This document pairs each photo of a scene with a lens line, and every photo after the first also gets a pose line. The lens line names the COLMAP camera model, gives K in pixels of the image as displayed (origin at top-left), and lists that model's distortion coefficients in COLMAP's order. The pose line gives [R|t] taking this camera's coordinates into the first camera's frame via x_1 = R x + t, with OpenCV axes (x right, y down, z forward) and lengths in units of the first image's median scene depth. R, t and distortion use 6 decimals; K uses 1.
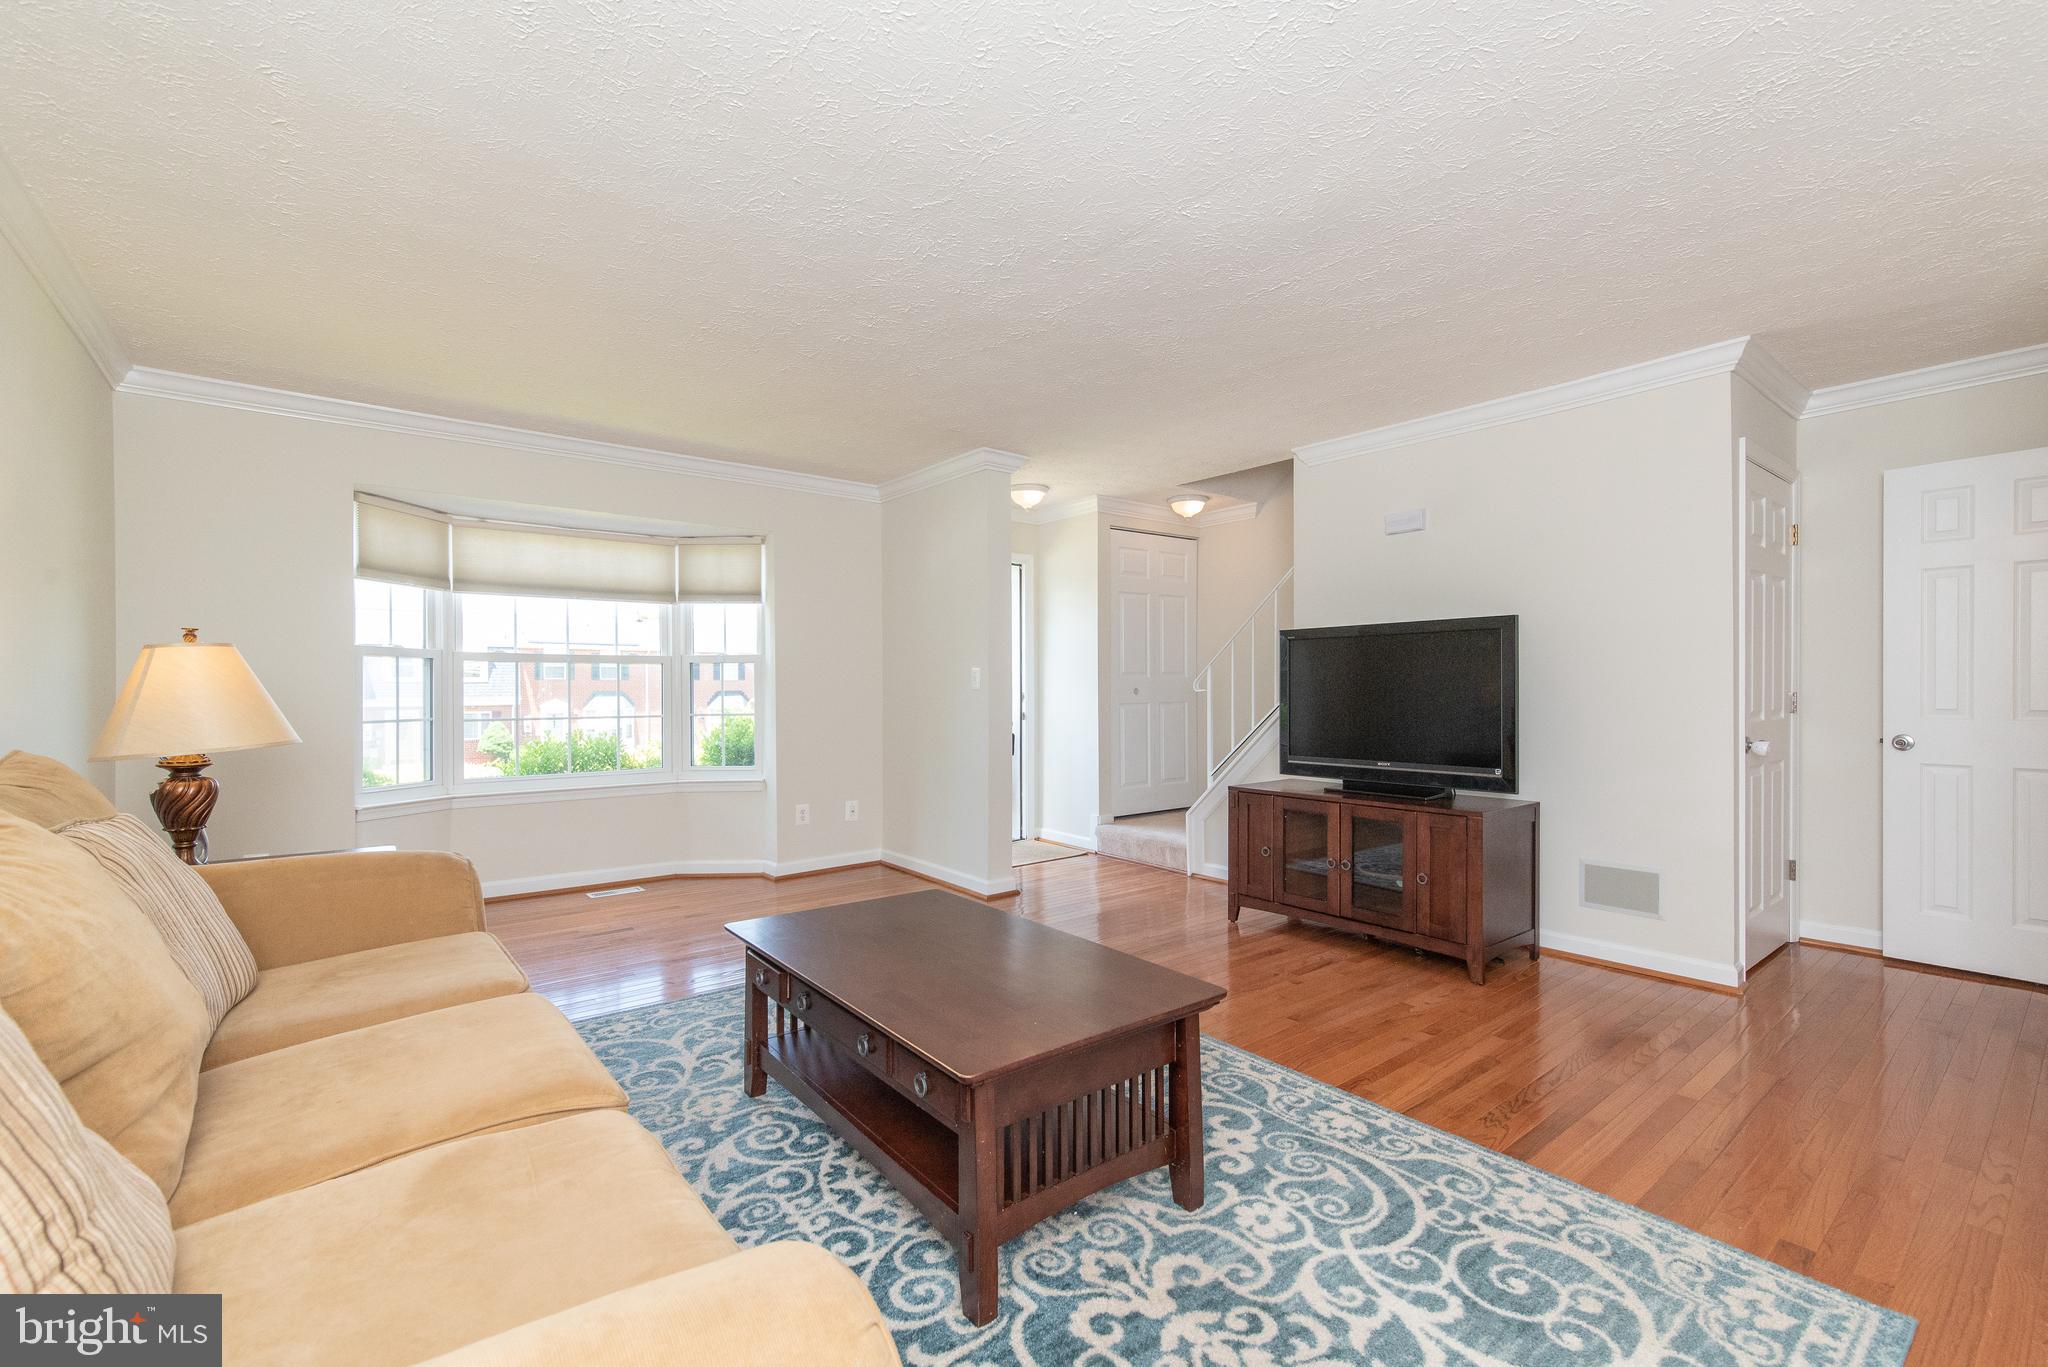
lens RADIAL K [[897.5, 0, 1029.7], [0, 897.5, 689.0], [0, 0, 1]] dist [-0.001791, -0.000001]
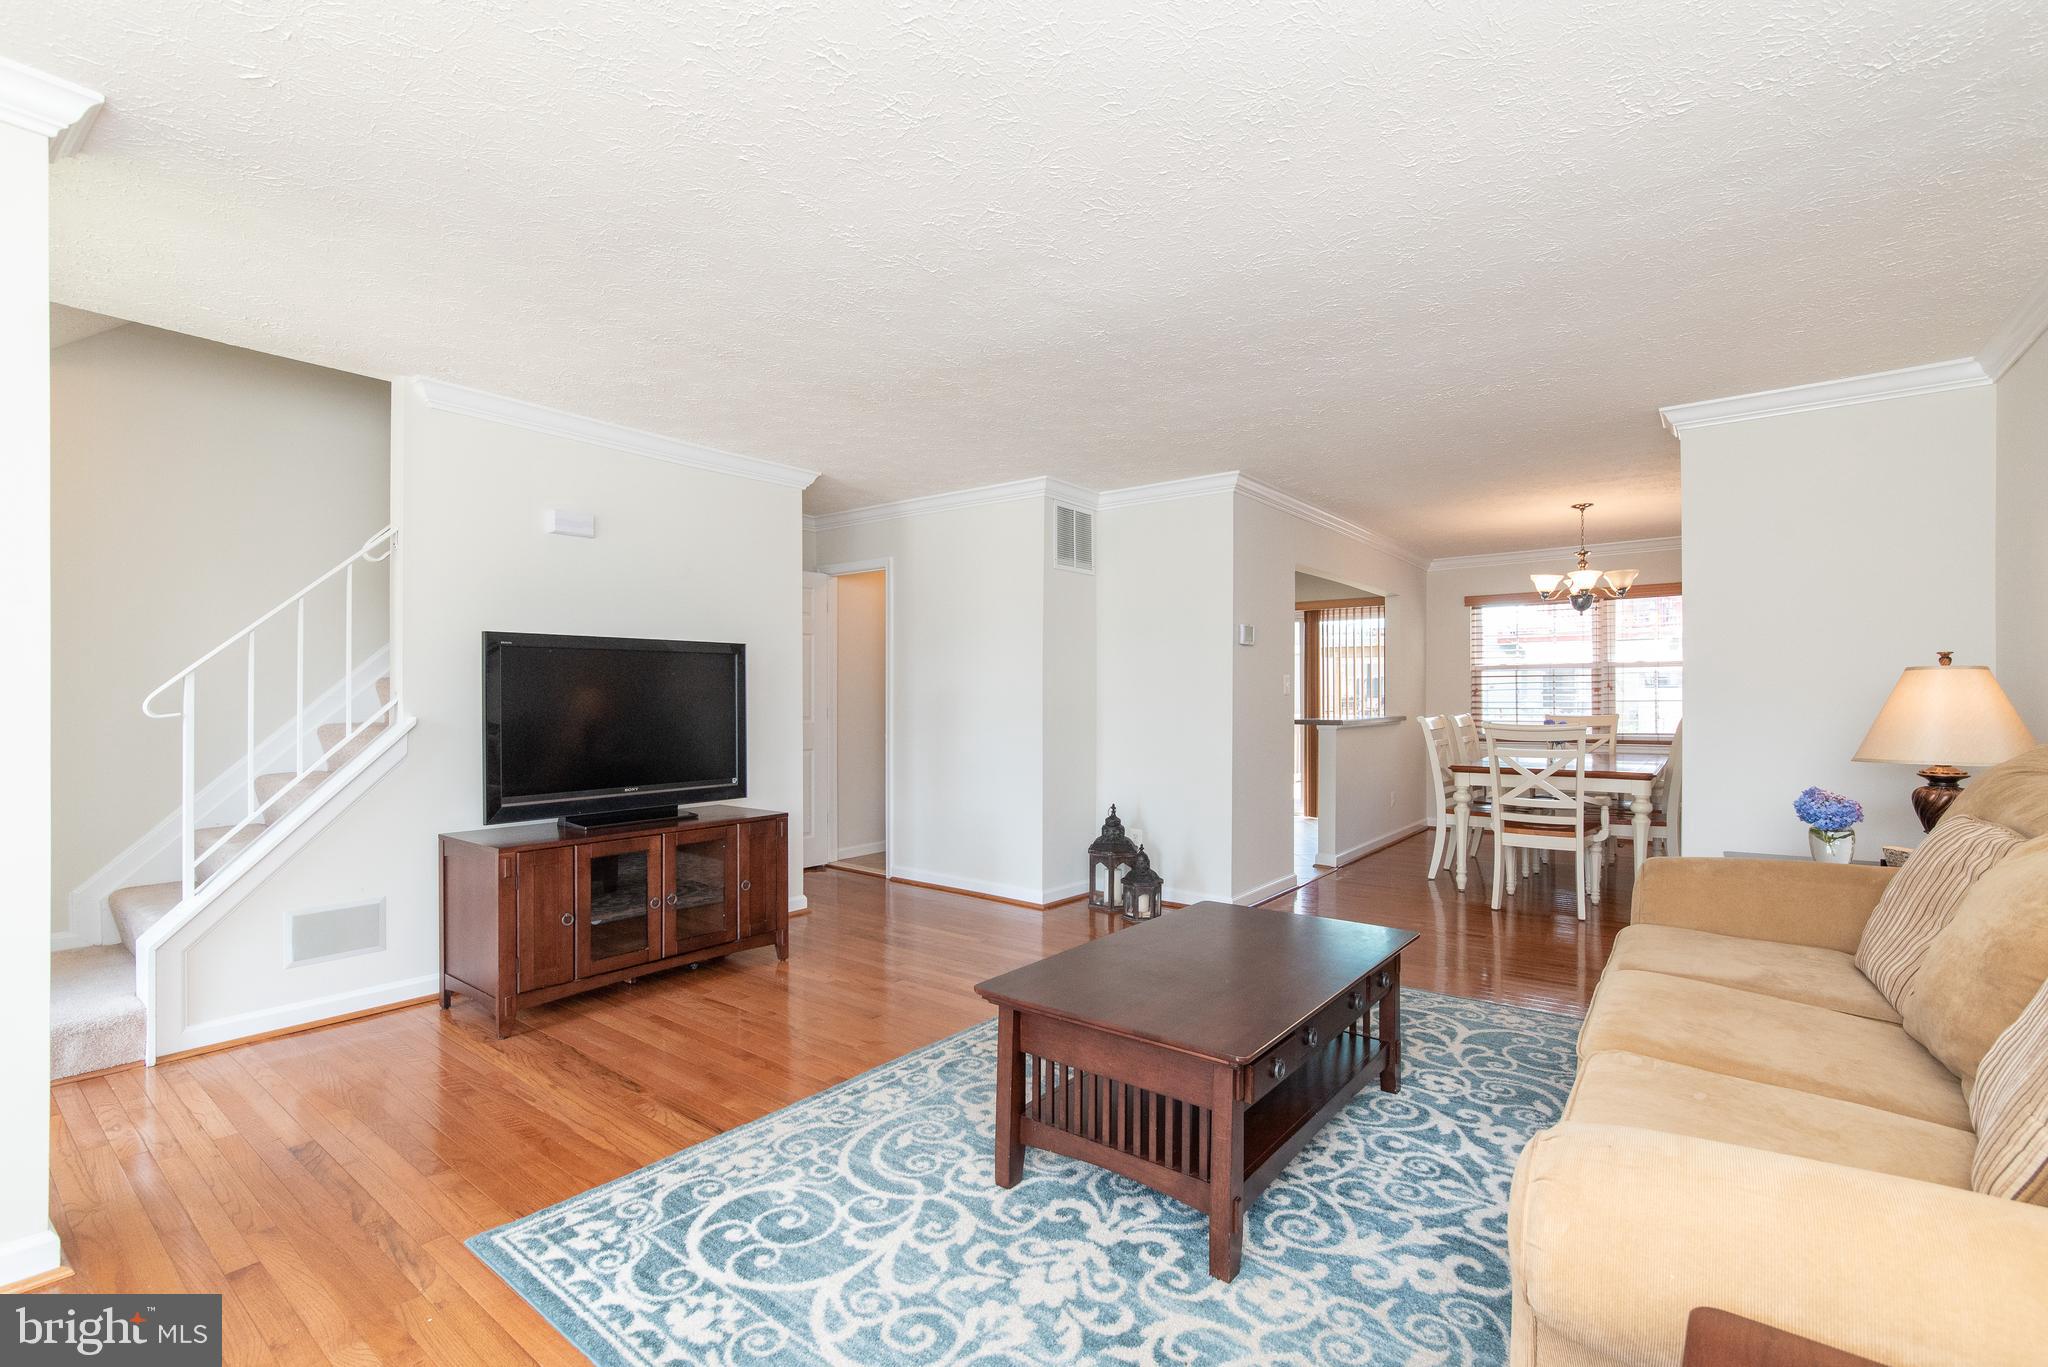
lens RADIAL K [[897.5, 0, 1026.8], [0, 897.5, 691.5], [0, 0, 1]] dist [-0.001791, -0.000001]
pose [[-0.241428, 0.006909, 0.970394, -0.671386], [0.002394, 0.999976, -0.006524, -0.012087], [-0.970416, 0.000748, -0.241438, 0.915421]]
